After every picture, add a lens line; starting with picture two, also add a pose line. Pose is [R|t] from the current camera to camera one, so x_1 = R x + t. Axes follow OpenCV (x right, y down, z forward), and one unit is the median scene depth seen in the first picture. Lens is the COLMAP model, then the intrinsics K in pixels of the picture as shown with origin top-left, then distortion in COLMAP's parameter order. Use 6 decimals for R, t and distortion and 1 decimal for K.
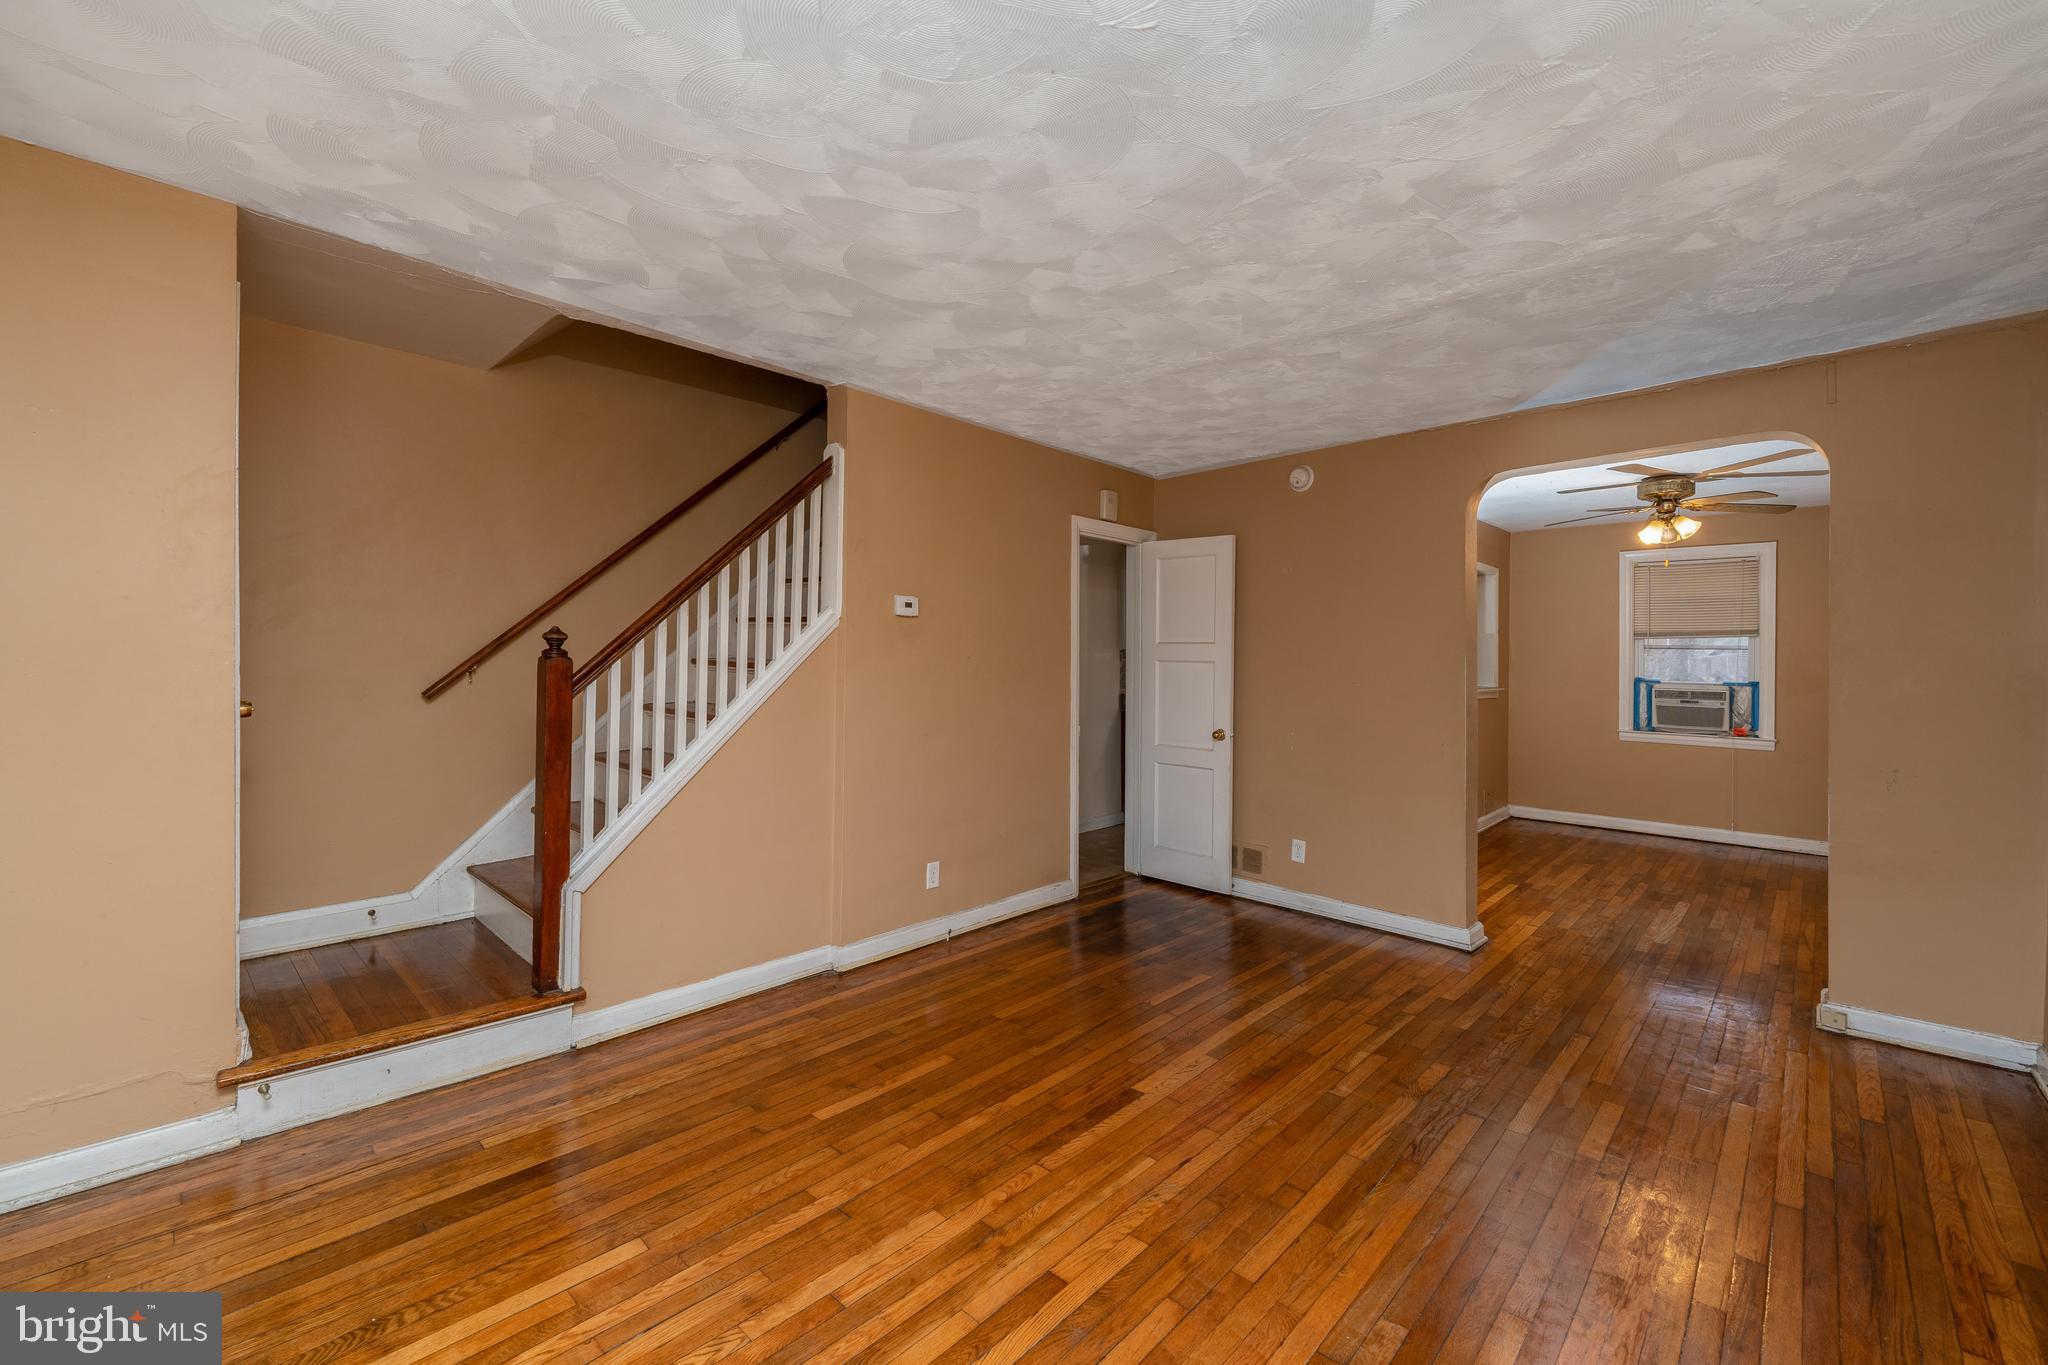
lens RADIAL K [[844.7, 0, 1038.3], [0, 844.7, 668.4], [0, 0, 1]] dist [0.002069, -0.001009]
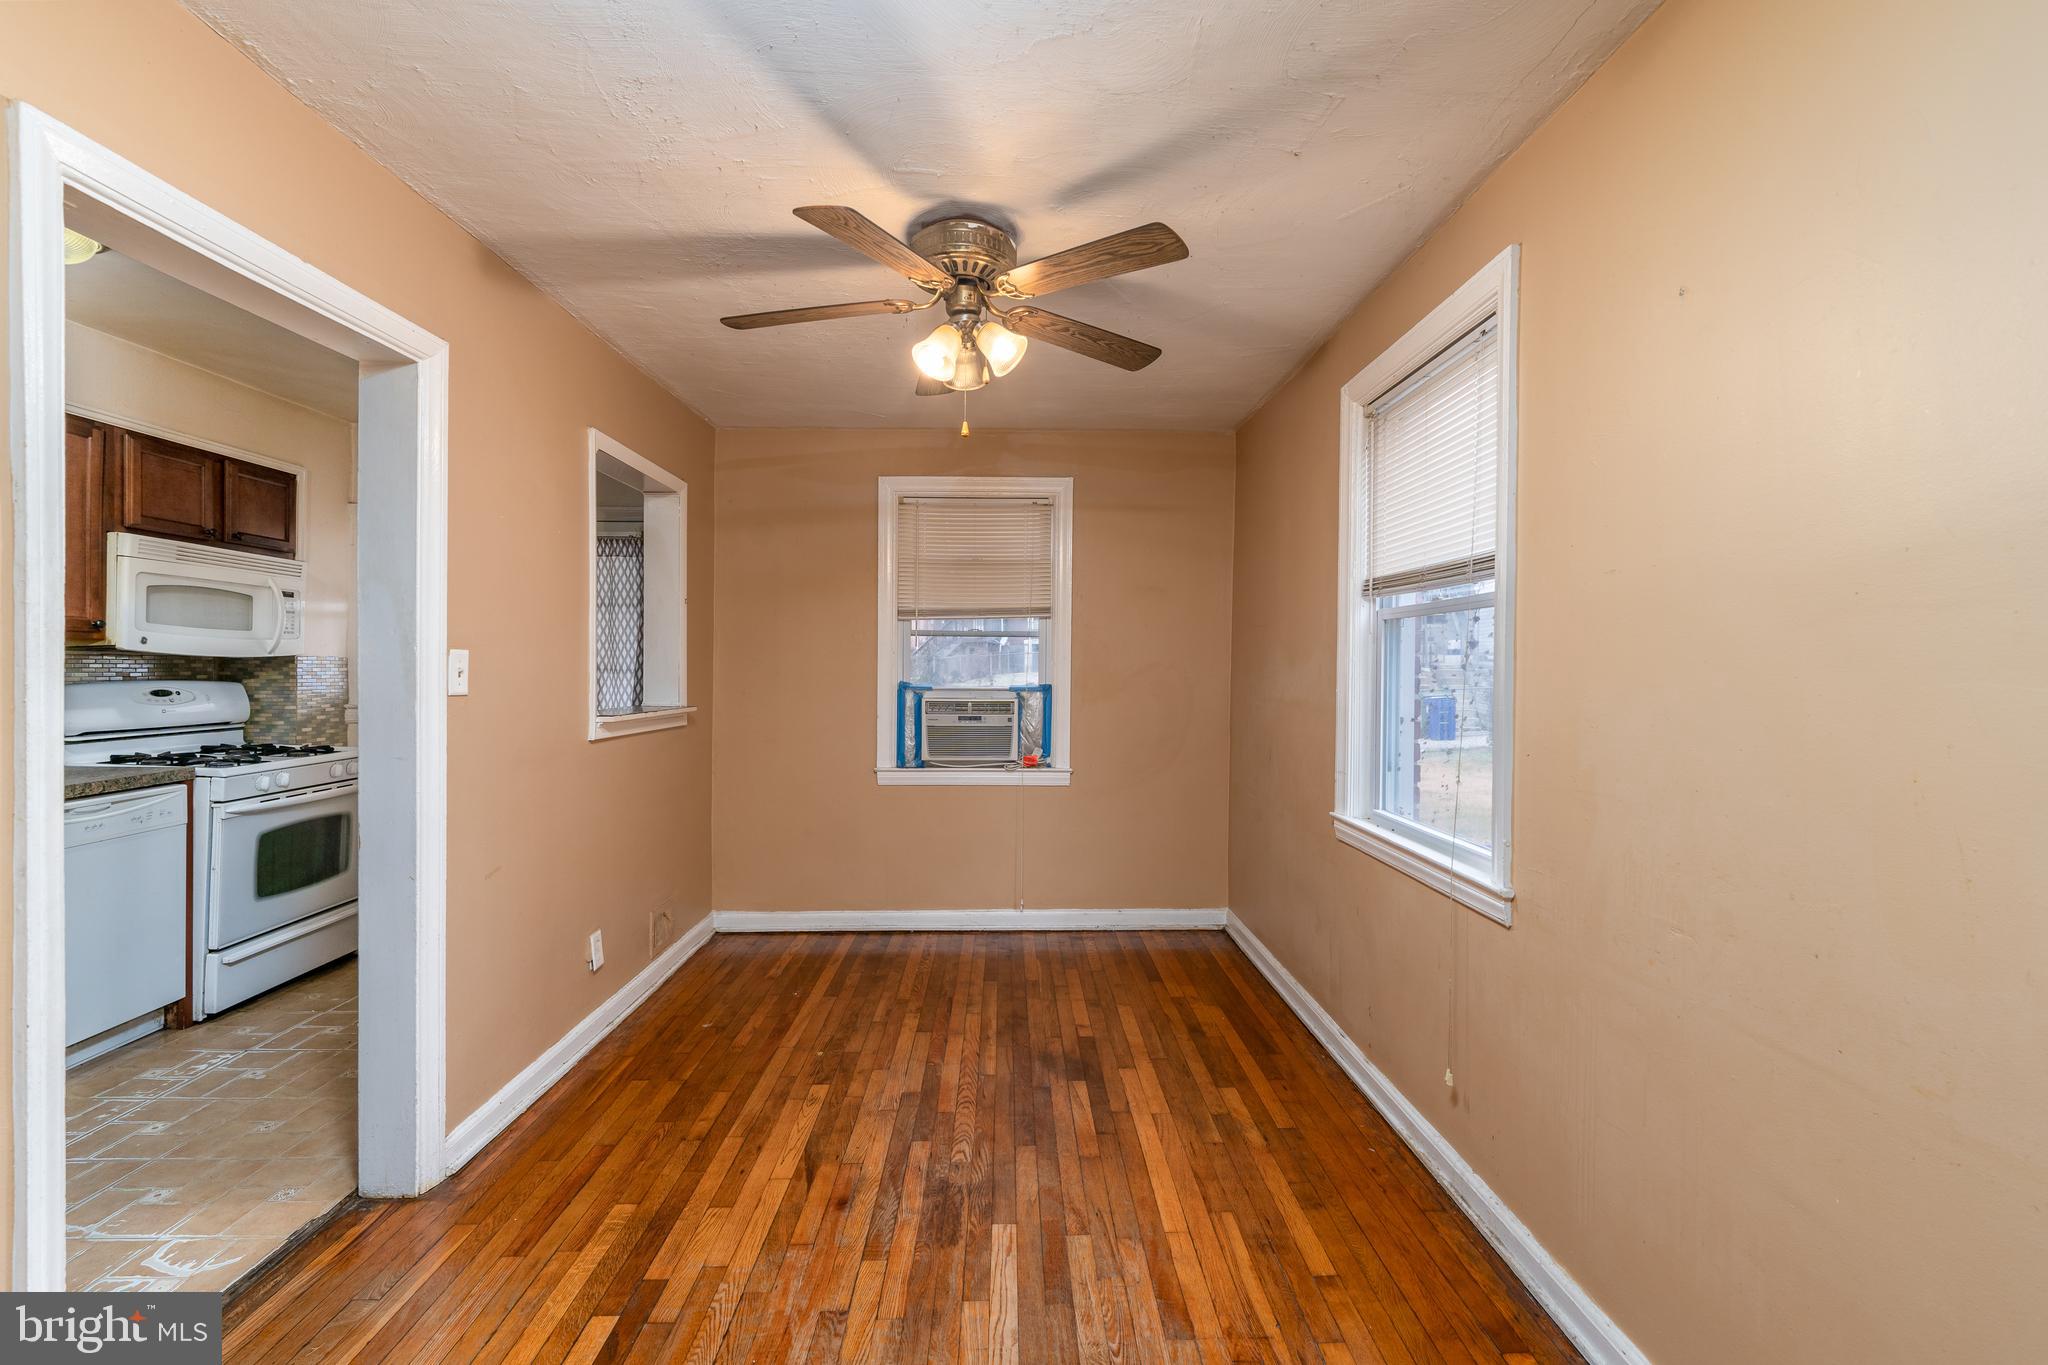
lens RADIAL K [[844.7, 0, 1015.9], [0, 844.7, 676.2], [0, 0, 1]] dist [0.002069, -0.001009]
pose [[0.719282, -0.015961, 0.694535, 0.650588], [0.011510, 0.999873, 0.011057, 0.002633], [-0.694623, 0.000041, 0.719374, 0.953424]]
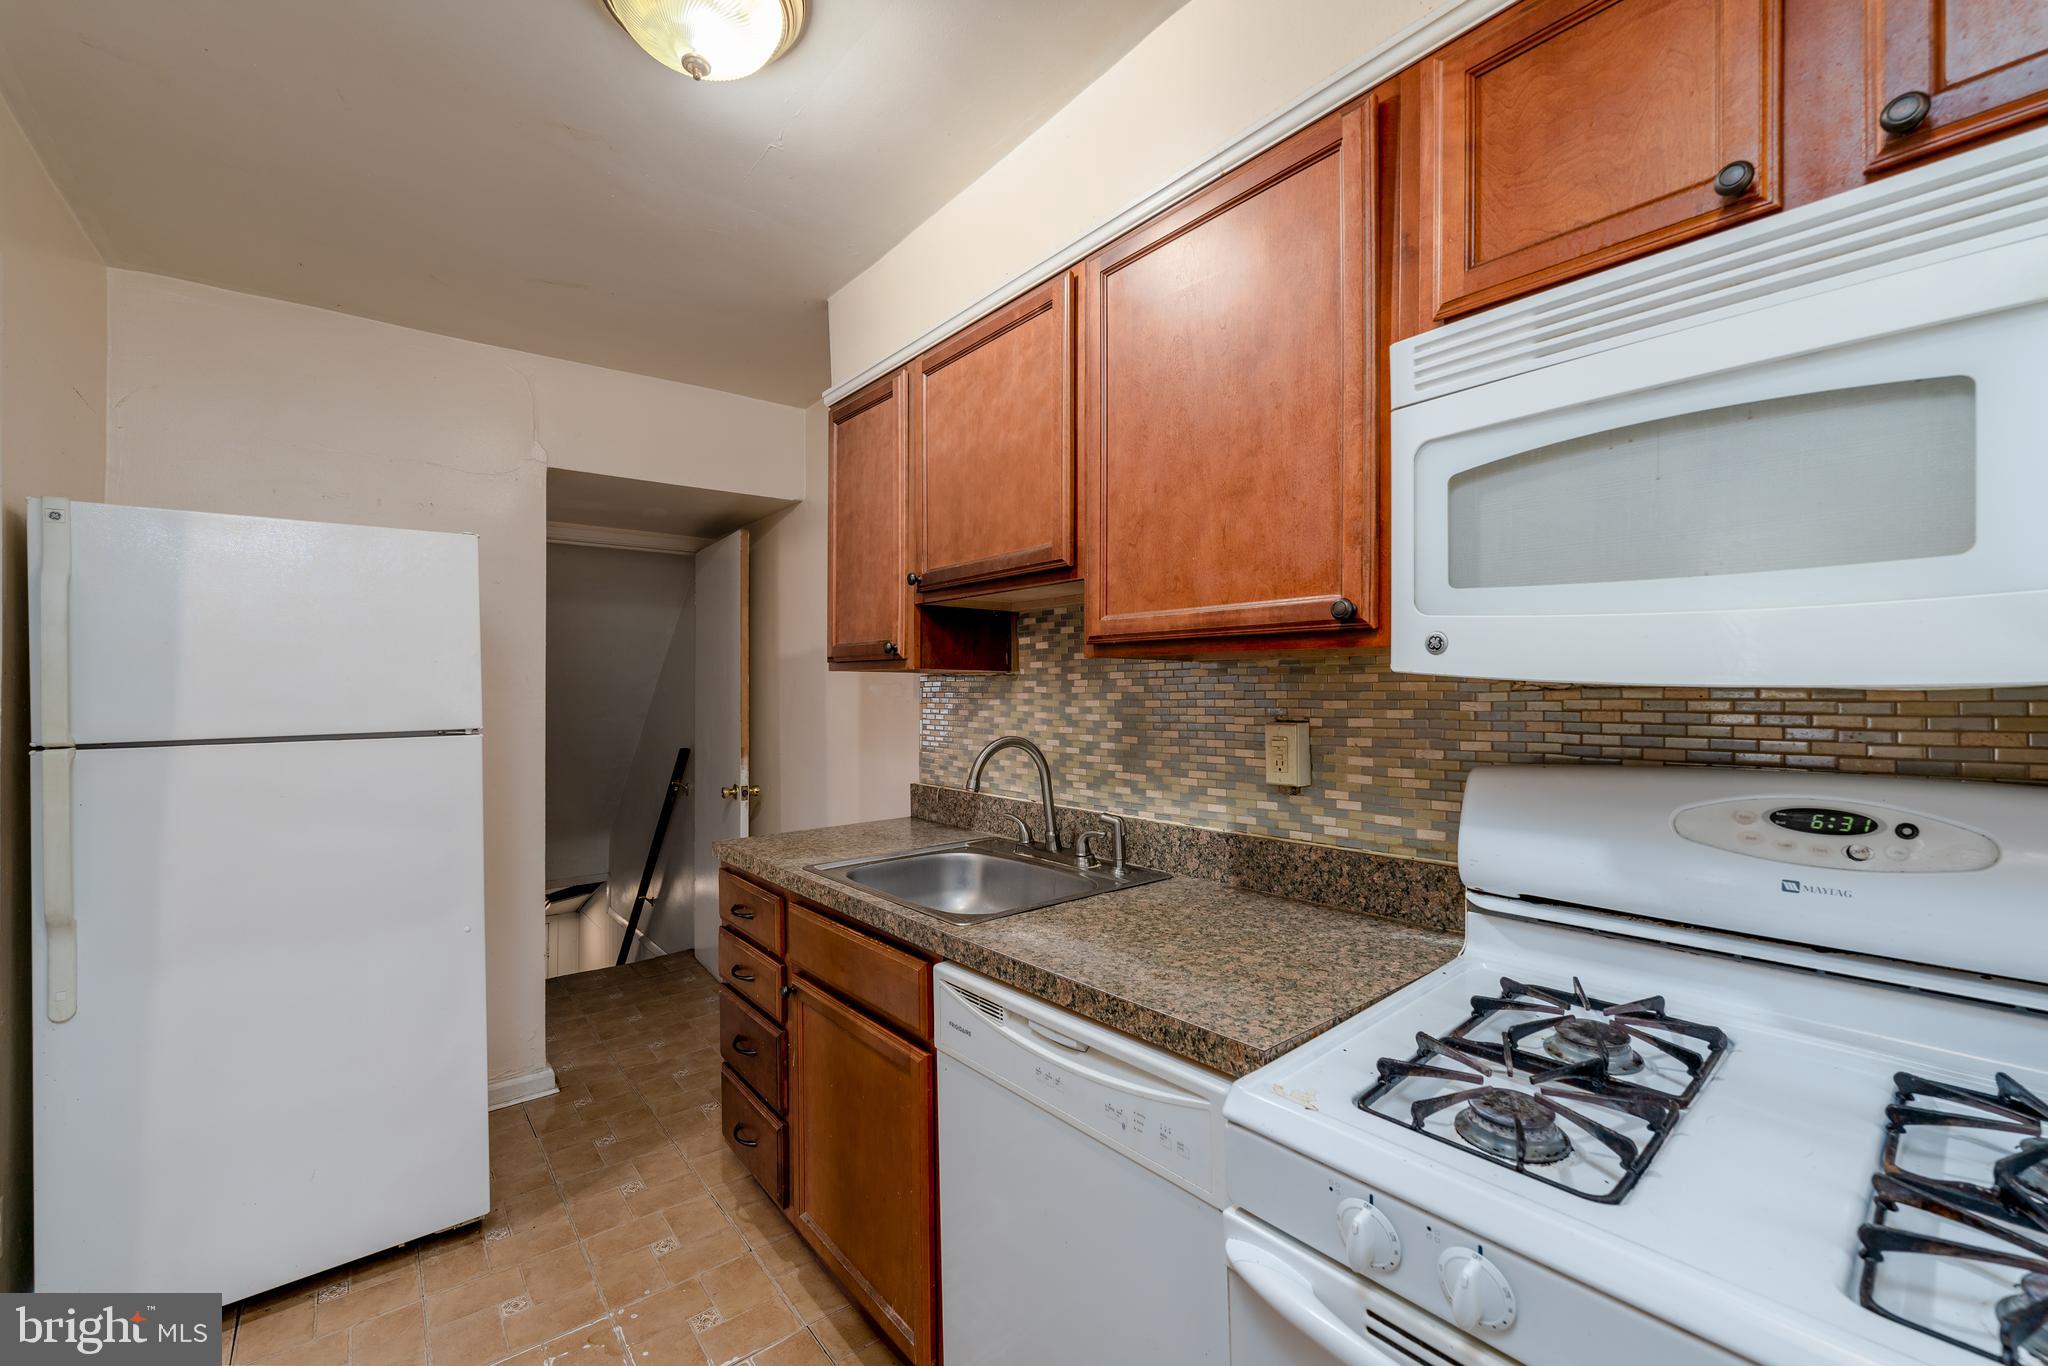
lens RADIAL K [[844.7, 0, 1032.5], [0, 844.7, 697.9], [0, 0, 1]] dist [0.002069, -0.001009]
pose [[-0.134185, -0.009610, -0.990910, 0.948680], [-0.015670, 0.999849, -0.007575, -0.013320], [0.990832, 0.014511, -0.134316, 2.244666]]
